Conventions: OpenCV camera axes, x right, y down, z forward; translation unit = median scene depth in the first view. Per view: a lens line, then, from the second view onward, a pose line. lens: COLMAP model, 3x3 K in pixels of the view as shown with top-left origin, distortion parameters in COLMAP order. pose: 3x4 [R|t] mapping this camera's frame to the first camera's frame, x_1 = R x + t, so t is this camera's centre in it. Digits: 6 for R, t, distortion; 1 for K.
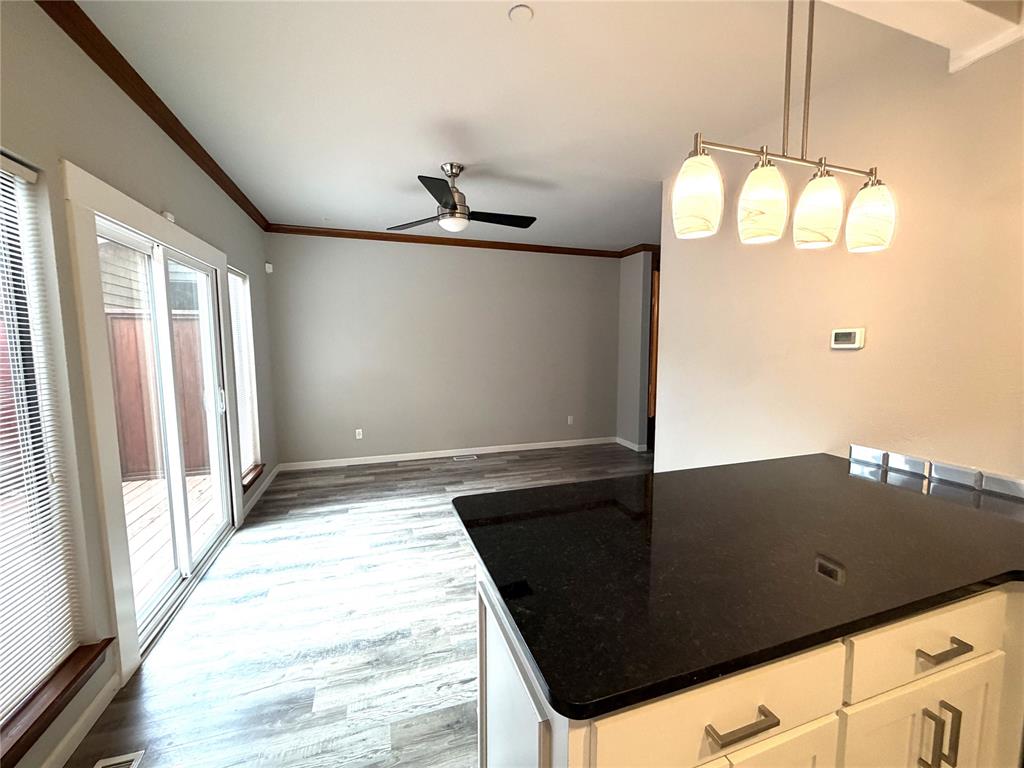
lens RADIAL K [[413.5, 0, 514.4], [0, 413.5, 381.3], [0, 0, 1]] dist [0.001241, -0.000182]
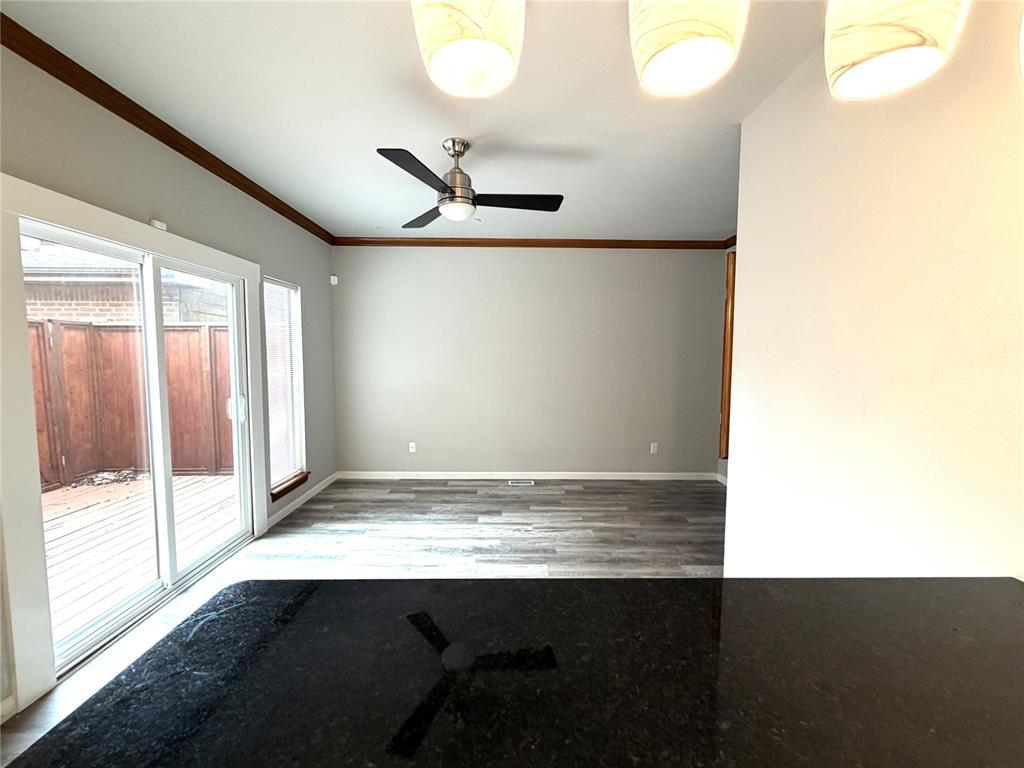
lens RADIAL K [[413.5, 0, 514.4], [0, 413.5, 381.3], [0, 0, 1]] dist [0.001241, -0.000182]
pose [[0.951770, 0.025048, -0.305790, 0.165344], [-0.034310, 0.999100, -0.024953, -0.012406], [0.304889, 0.034241, 0.951772, 0.174874]]
